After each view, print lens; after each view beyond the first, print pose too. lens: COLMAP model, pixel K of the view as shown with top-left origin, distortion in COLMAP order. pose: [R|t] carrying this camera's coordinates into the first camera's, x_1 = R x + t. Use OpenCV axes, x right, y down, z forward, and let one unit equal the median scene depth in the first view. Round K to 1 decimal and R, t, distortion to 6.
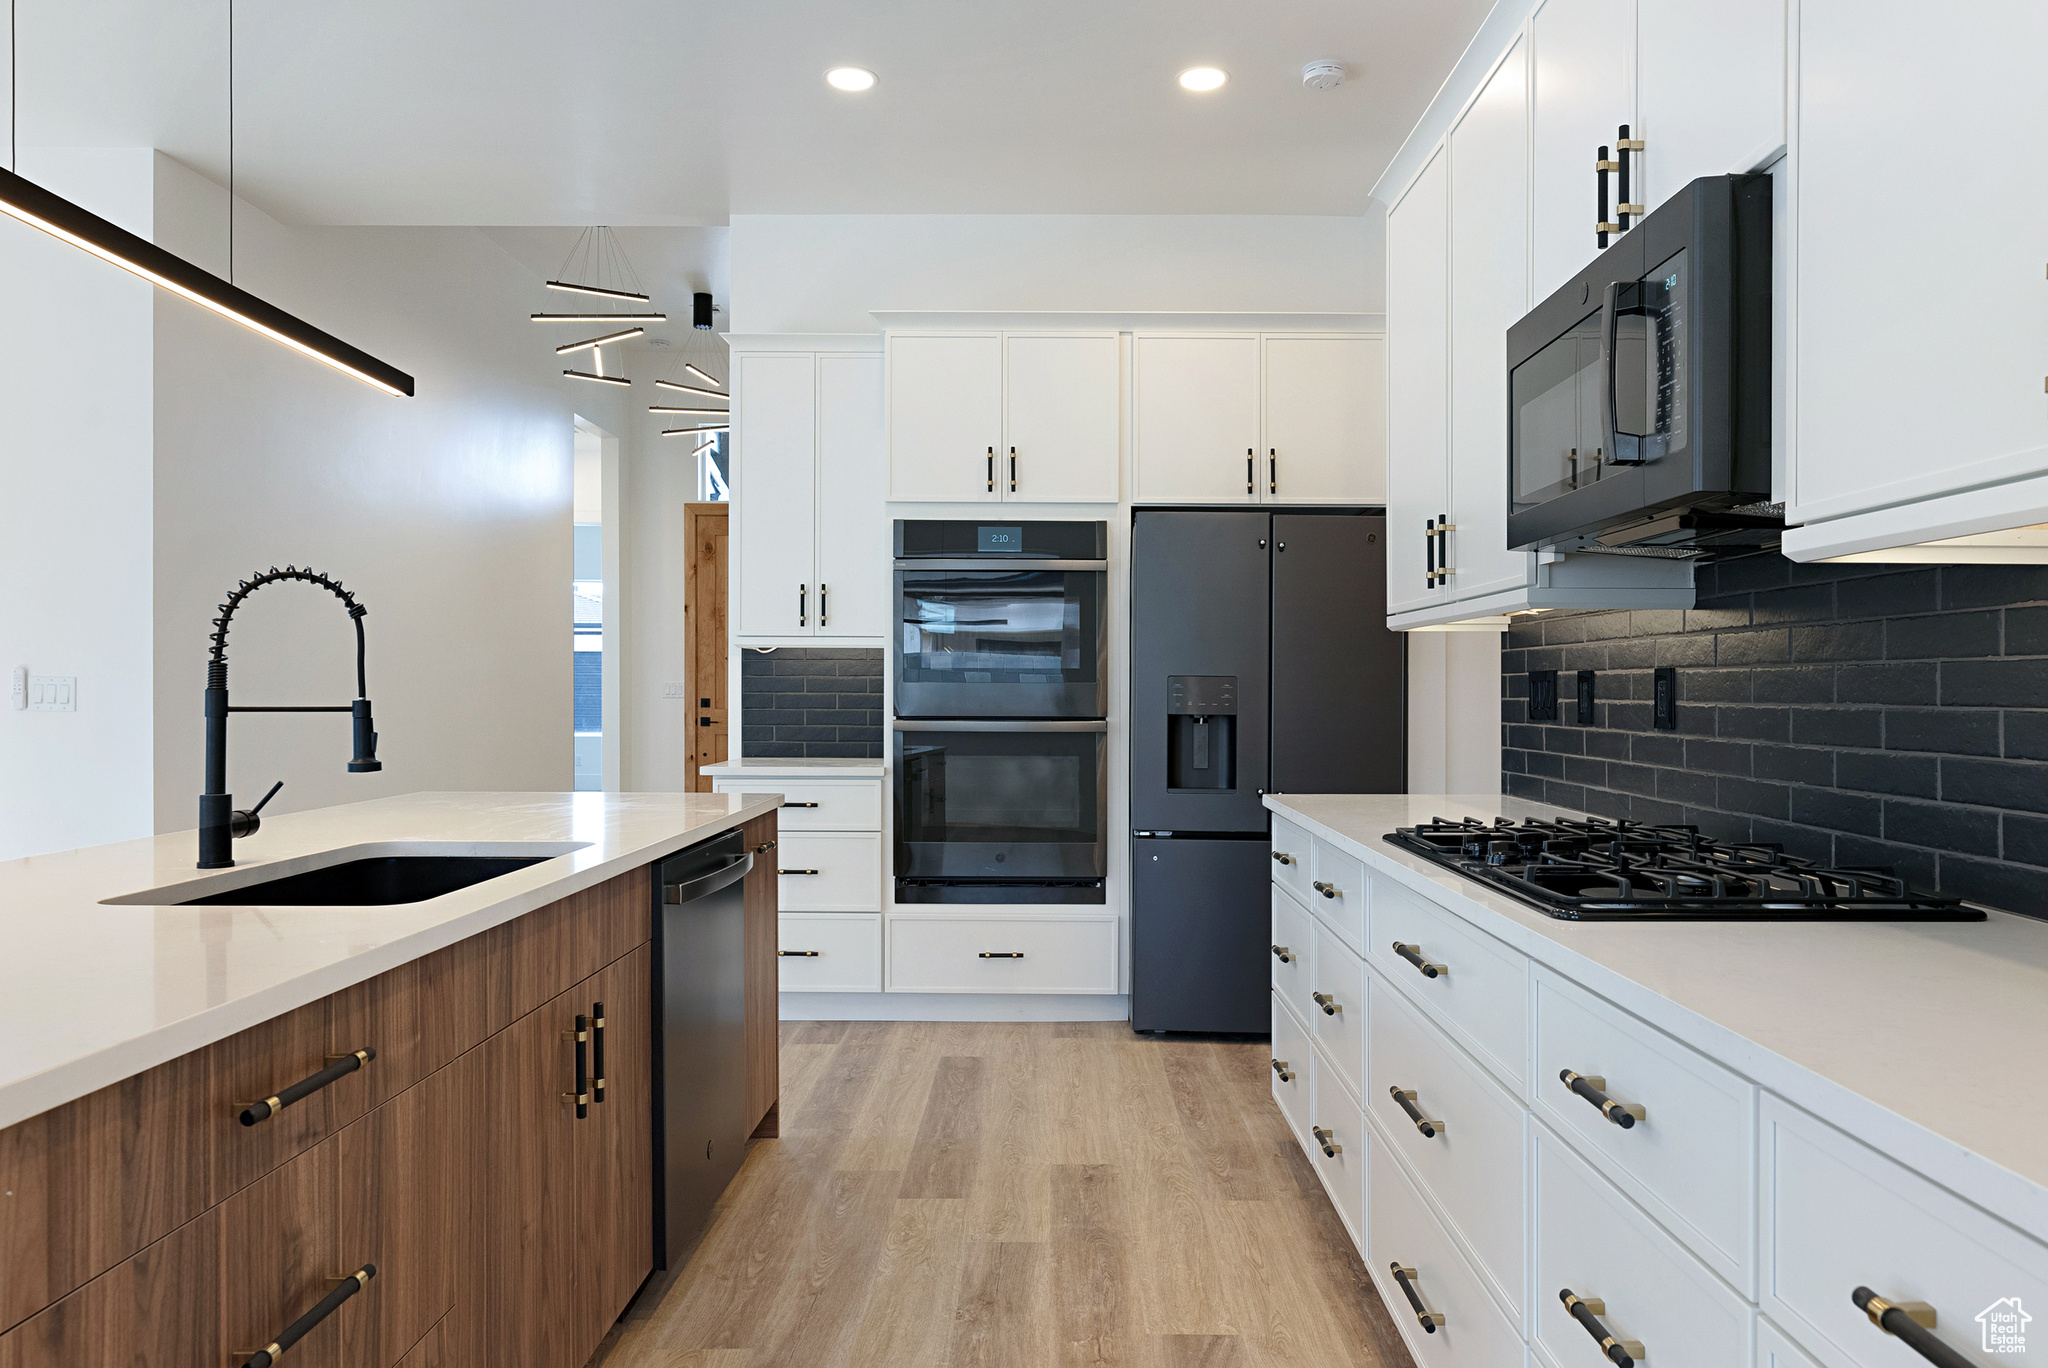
lens RADIAL K [[1410.1, 0, 1100.2], [0, 1410.1, 699.2], [0, 0, 1]] dist [-0.001868, 0.005533]
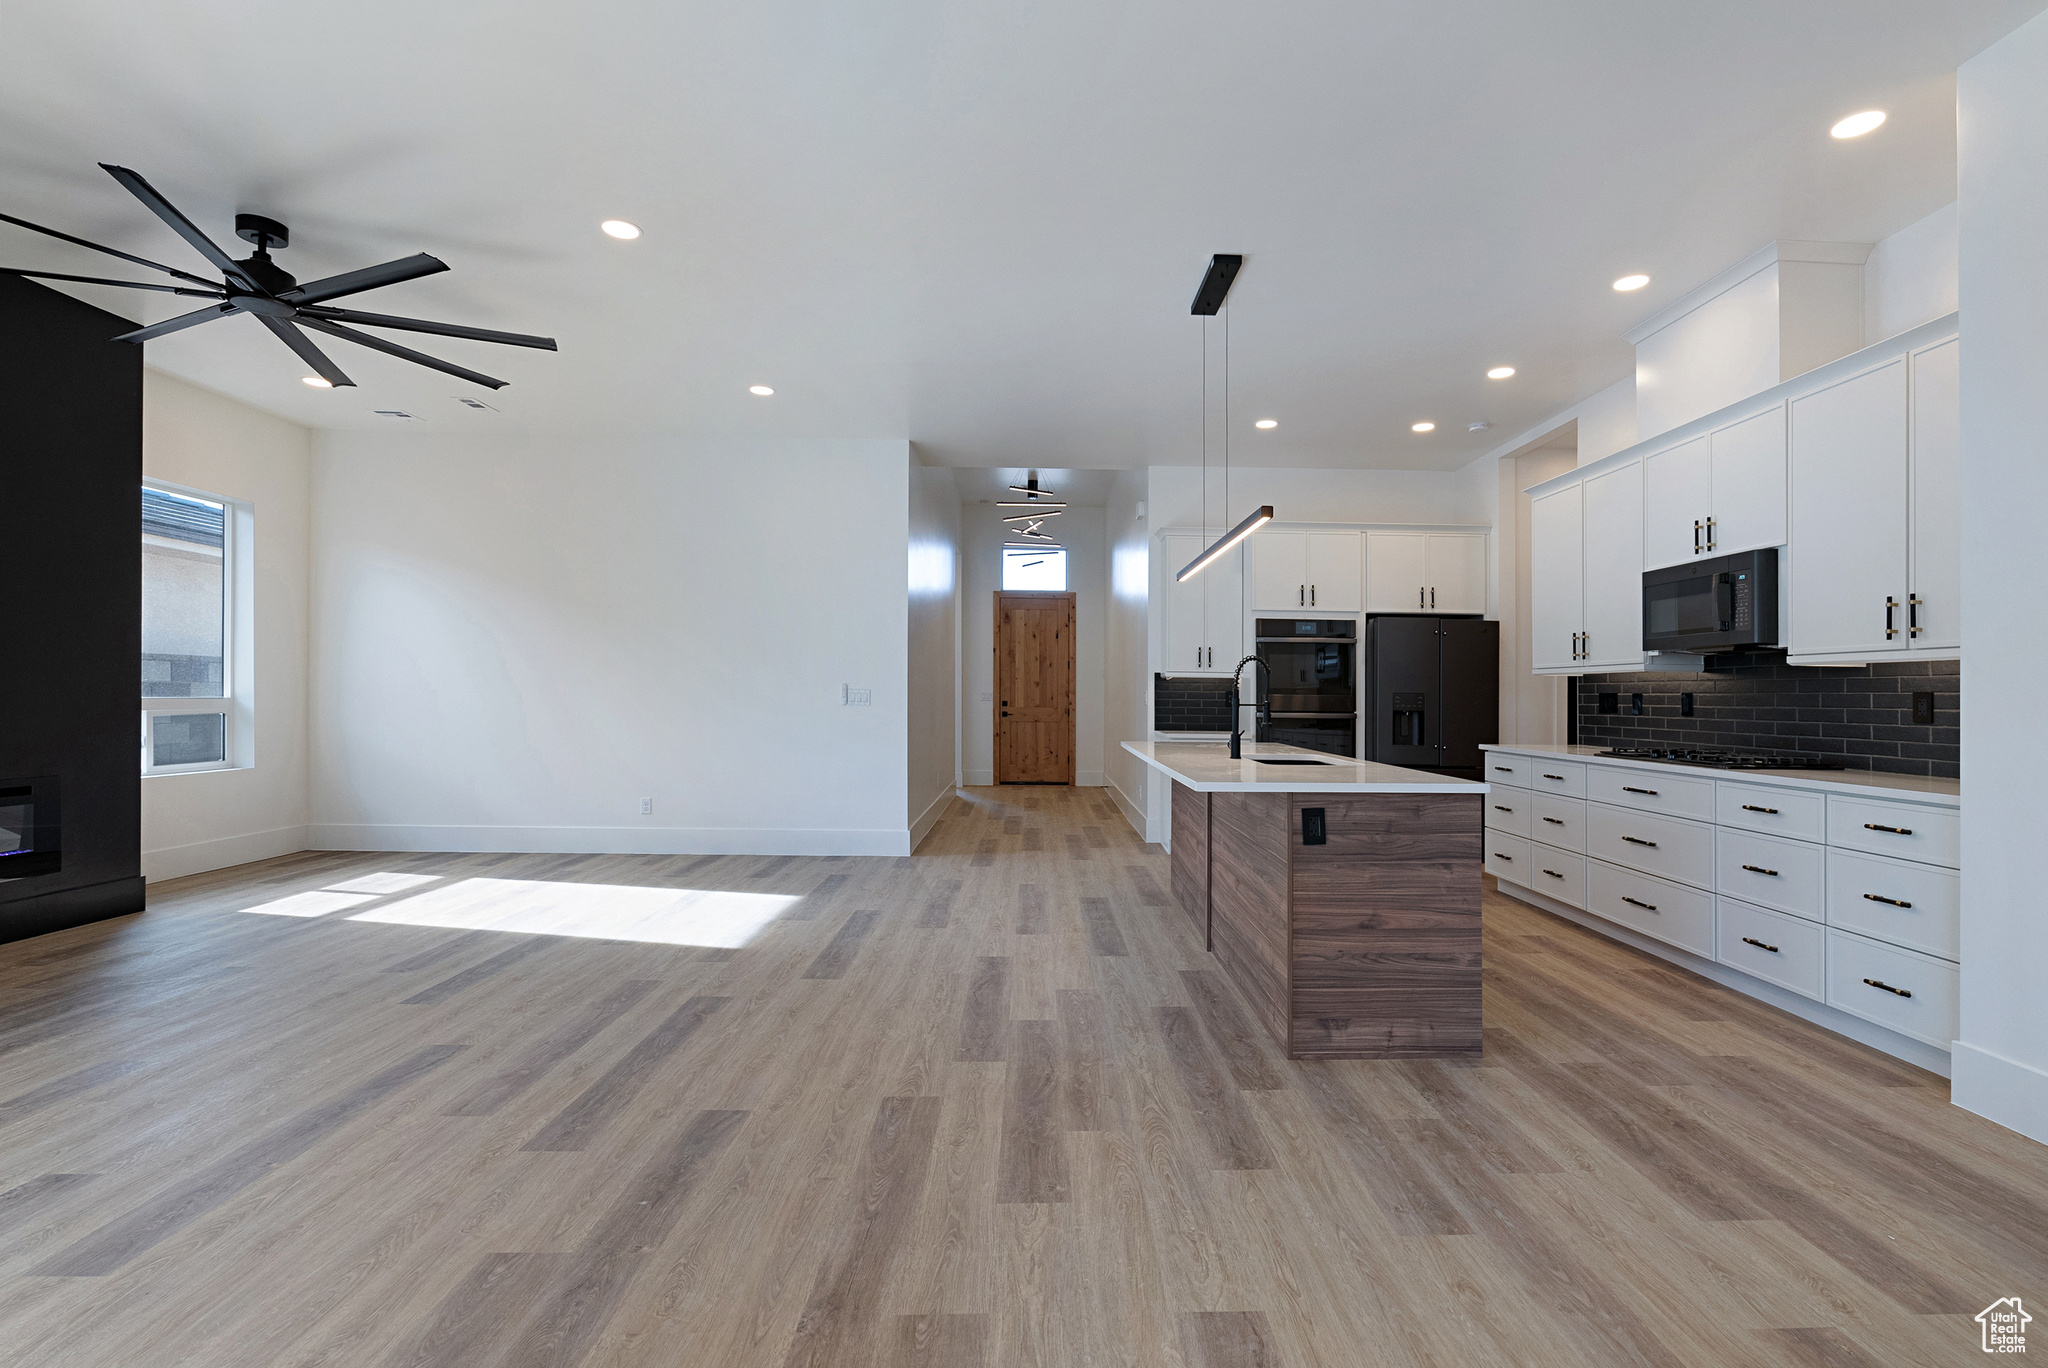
lens RADIAL K [[934.1, 0, 1106.2], [0, 934.1, 693.3], [0, 0, 1]] dist [-0.015677, 0.006224]
pose [[0.999573, 0.007208, 0.028312, -0.415084], [-0.006926, 0.999926, -0.010026, 0.001783], [-0.028382, 0.009826, 0.999549, -0.407766]]
